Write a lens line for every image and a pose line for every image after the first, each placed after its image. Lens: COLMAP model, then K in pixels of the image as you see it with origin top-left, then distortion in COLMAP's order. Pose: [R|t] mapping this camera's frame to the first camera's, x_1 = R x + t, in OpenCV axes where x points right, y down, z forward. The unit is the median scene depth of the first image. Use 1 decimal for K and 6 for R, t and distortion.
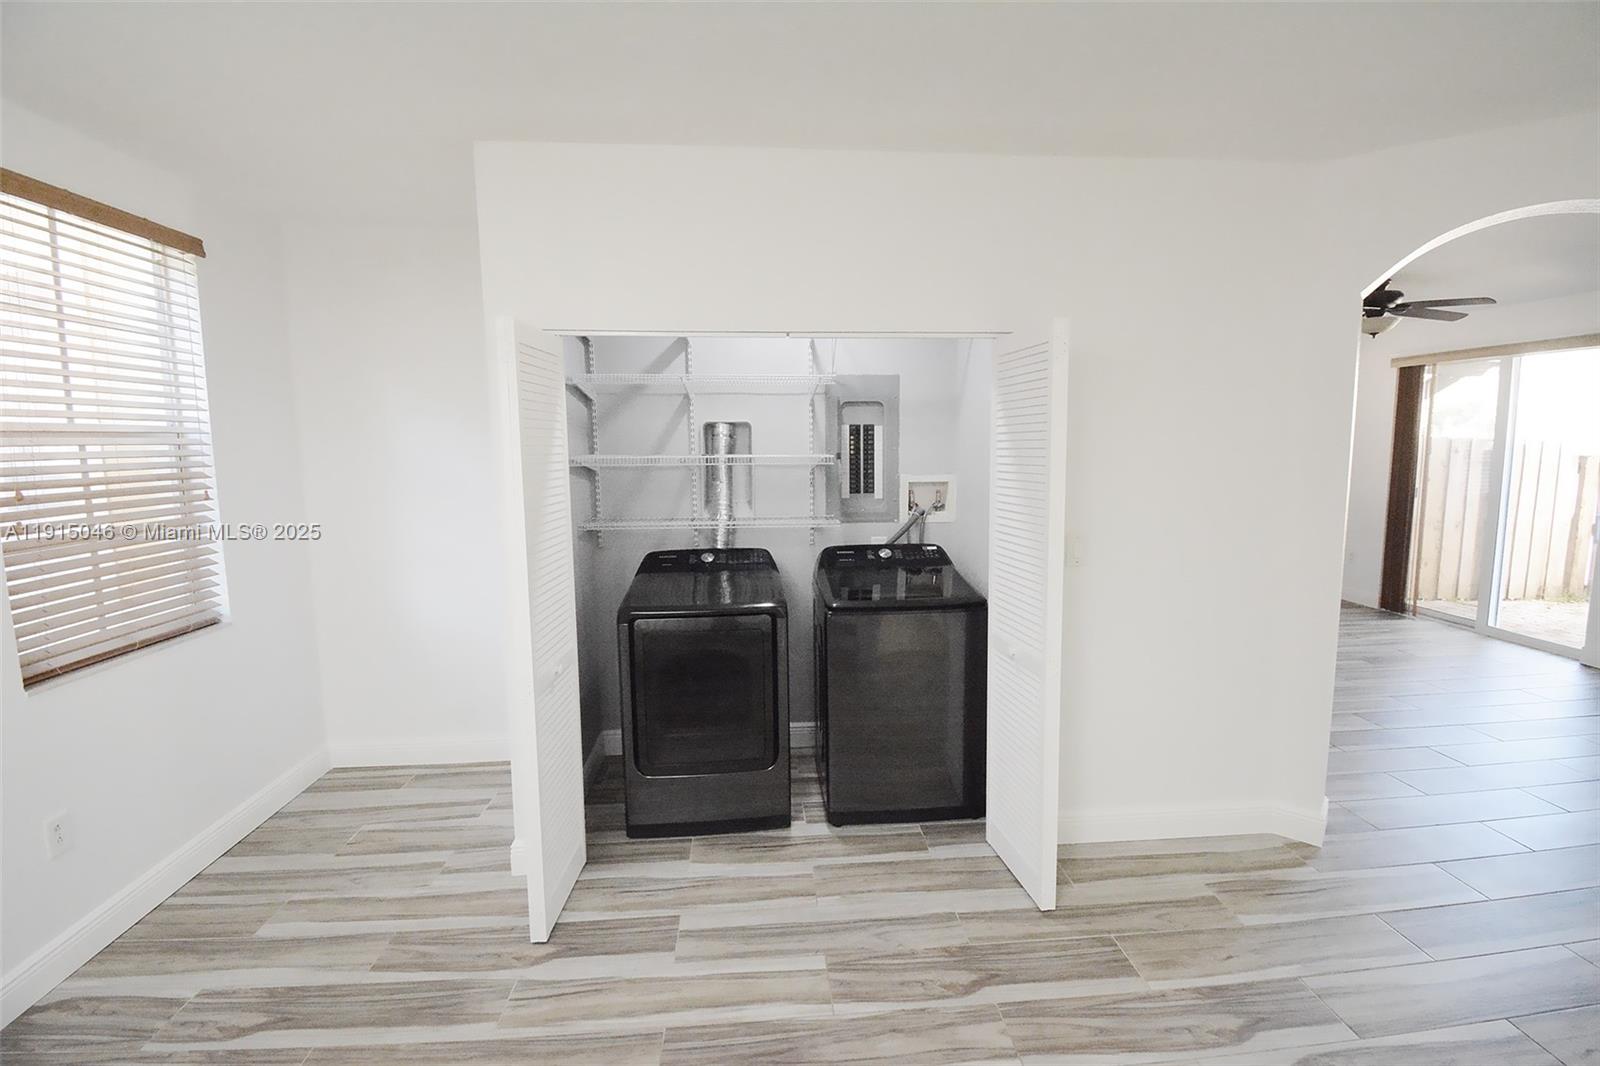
lens RADIAL K [[705.6, 0, 811.8], [0, 705.6, 522.5], [0, 0, 1]] dist [0.019955, -0.024958]
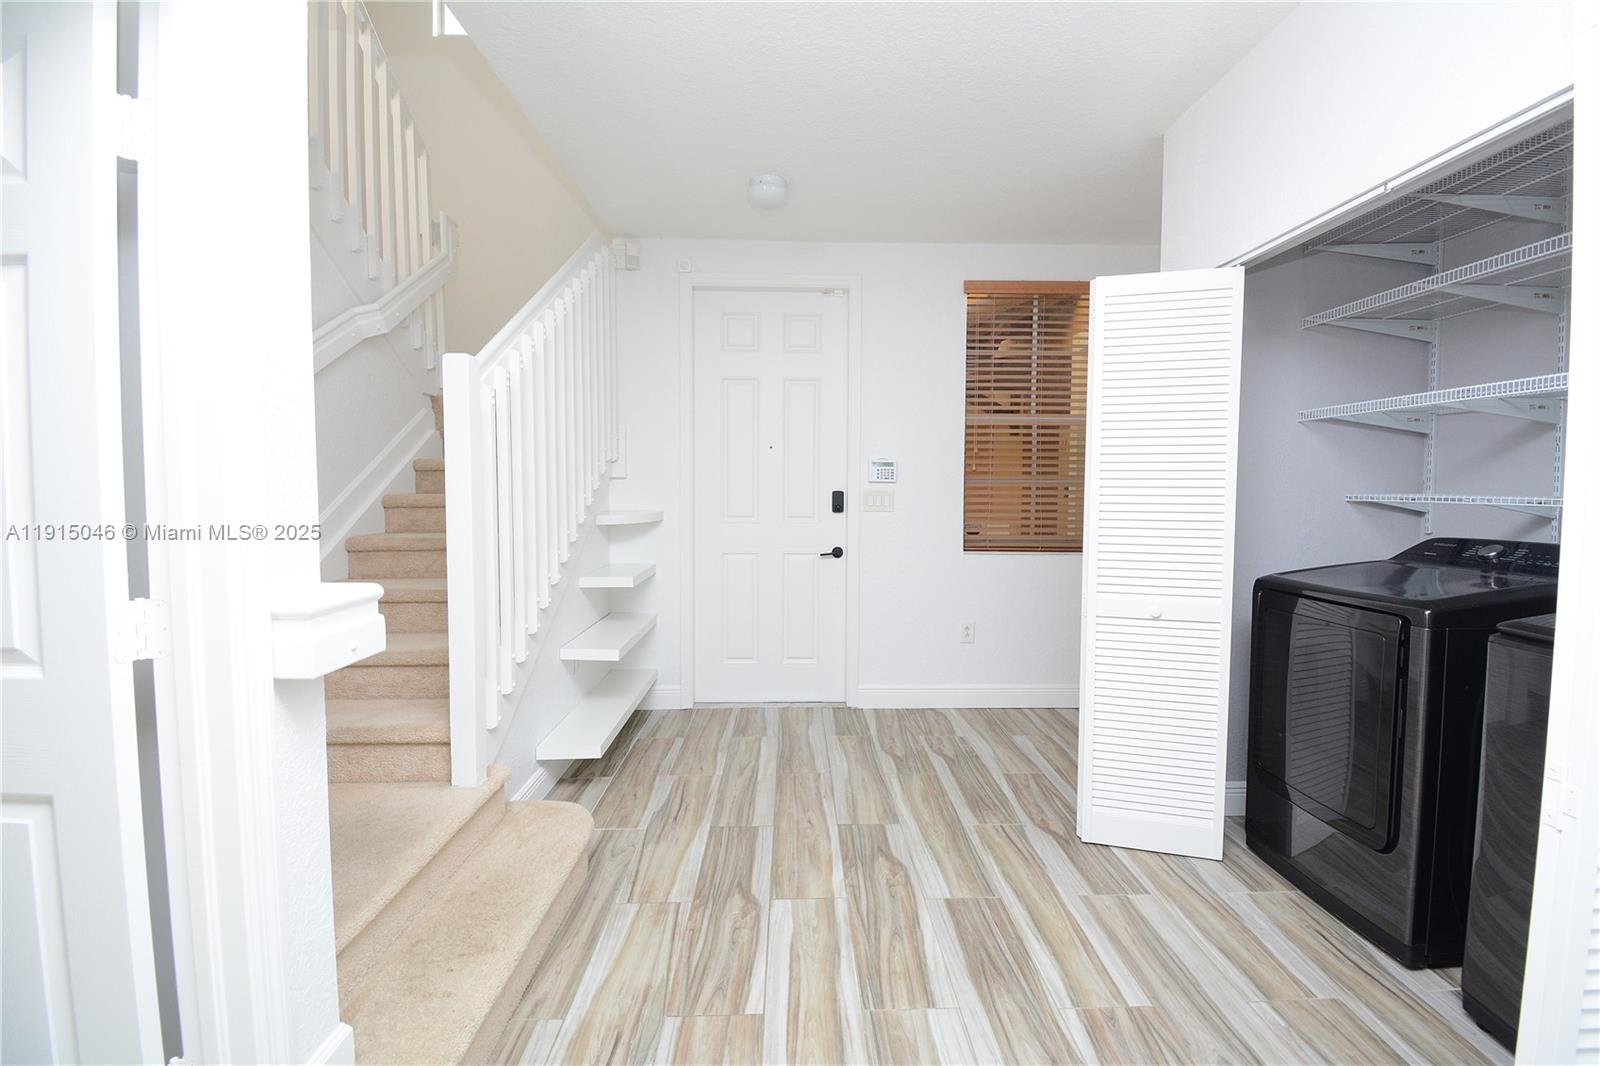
lens RADIAL K [[705.6, 0, 811.8], [0, 705.6, 522.5], [0, 0, 1]] dist [0.019955, -0.024958]
pose [[-0.052257, 0.057845, -0.996957, 0.777534], [-0.116214, 0.991186, 0.063602, 0.080375], [0.991849, 0.119184, -0.045074, 0.600287]]
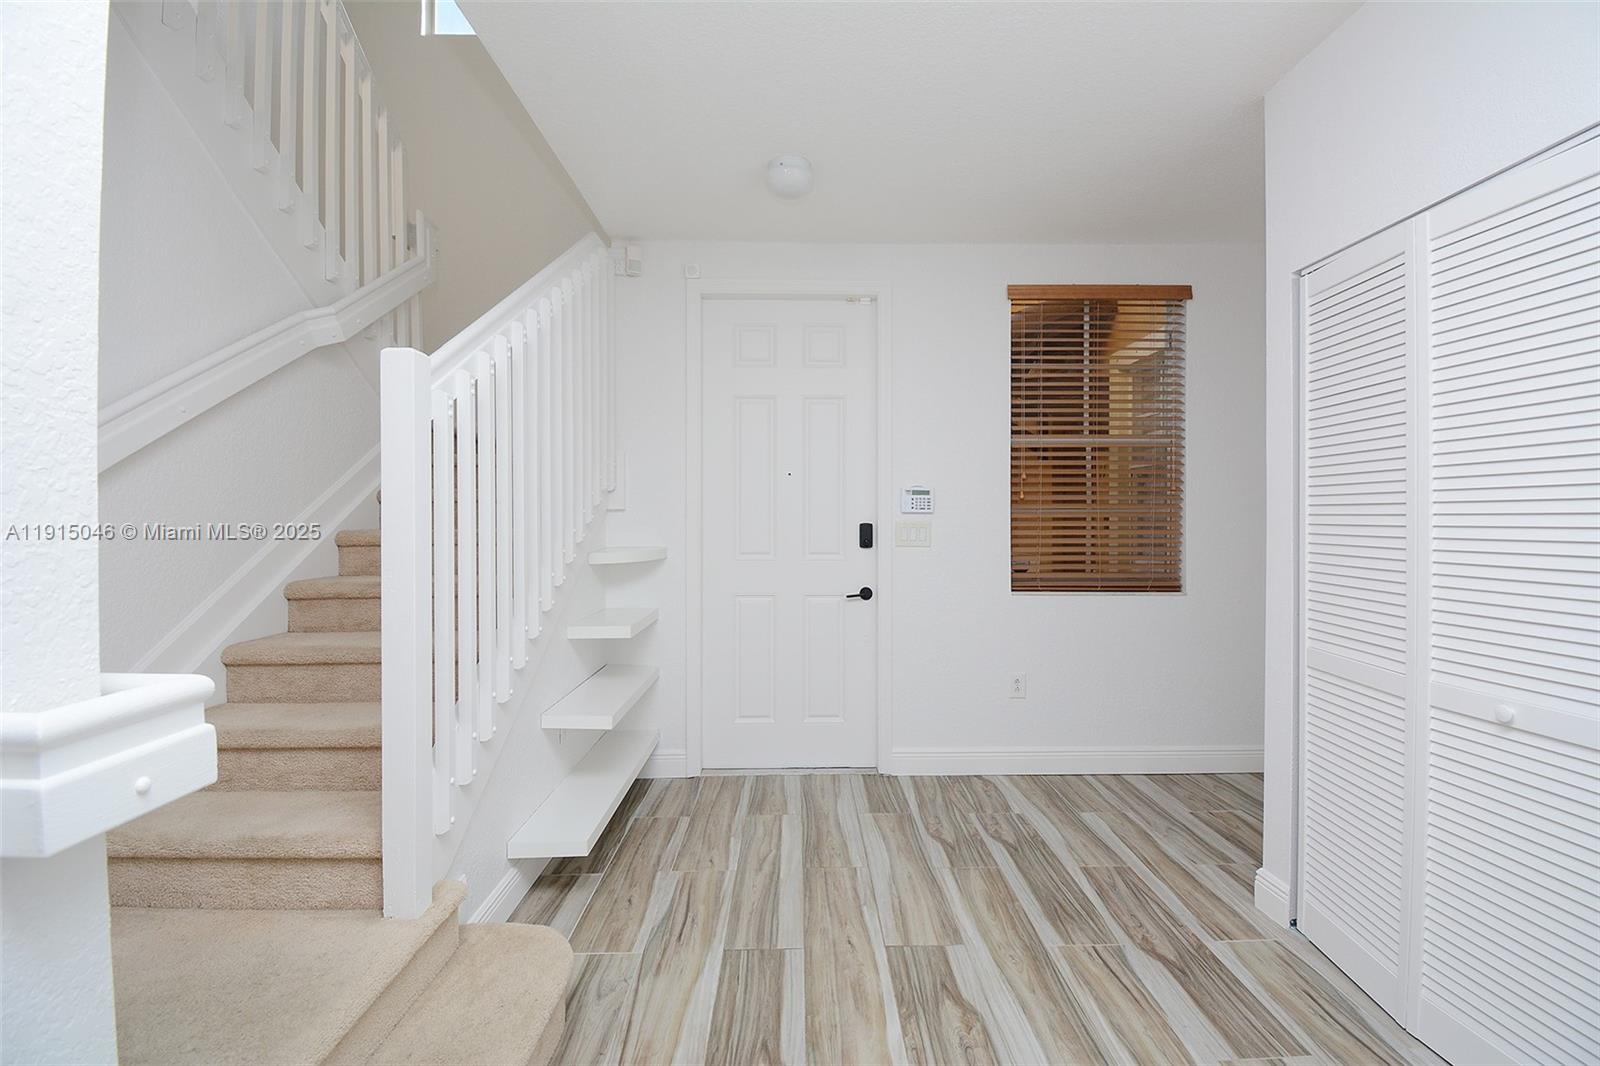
lens RADIAL K [[705.6, 0, 811.8], [0, 705.6, 522.5], [0, 0, 1]] dist [0.019955, -0.024958]
pose [[-0.059329, 0.011170, -0.998176, 0.554754], [-0.110245, 0.993747, 0.017673, 0.091140], [0.992132, 0.111093, -0.057727, 0.545598]]
